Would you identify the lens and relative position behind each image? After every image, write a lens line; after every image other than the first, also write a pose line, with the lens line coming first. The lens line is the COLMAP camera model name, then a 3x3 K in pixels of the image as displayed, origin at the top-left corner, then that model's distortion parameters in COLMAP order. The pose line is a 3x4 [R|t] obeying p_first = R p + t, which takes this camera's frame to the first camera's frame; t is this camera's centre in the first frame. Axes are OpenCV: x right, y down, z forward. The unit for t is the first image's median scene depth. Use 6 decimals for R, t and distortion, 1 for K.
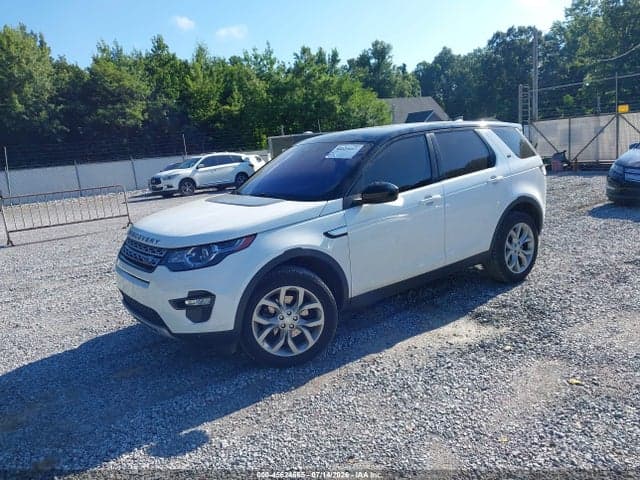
lens RADIAL K [[509.7, 0, 317.4], [0, 509.7, 219.9], [0, 0, 1]] dist [0.006317, -0.017630]
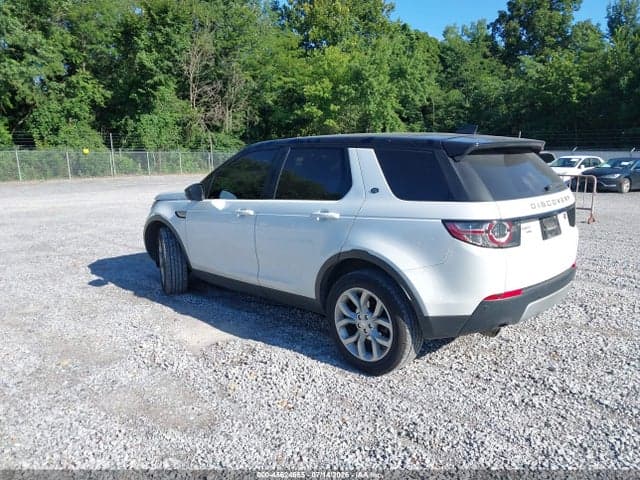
lens RADIAL K [[509.7, 0, 317.4], [0, 509.7, 219.9], [0, 0, 1]] dist [0.006317, -0.017630]
pose [[0.157343, 0.216141, -0.963601, 1.068069], [-0.162567, 0.968112, 0.190607, -0.211340], [0.974071, 0.126659, 0.187463, 0.842033]]
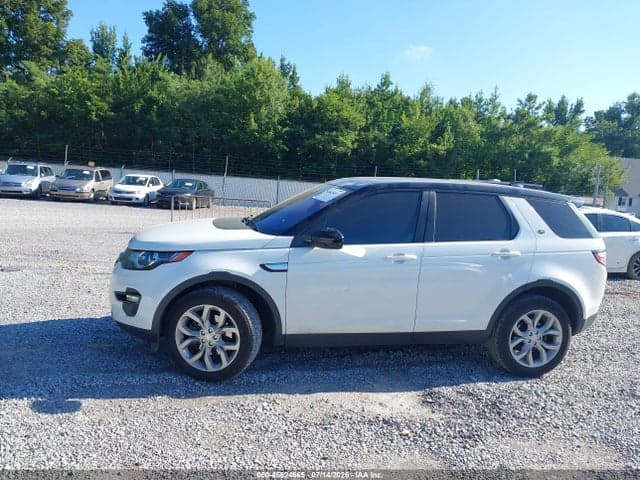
lens RADIAL K [[509.7, 0, 317.4], [0, 509.7, 219.9], [0, 0, 1]] dist [0.006317, -0.017630]
pose [[0.901295, 0.173658, -0.396875, 0.392317], [-0.200963, 0.979201, -0.027919, -0.044687], [0.383772, 0.104921, 0.917448, 0.055139]]
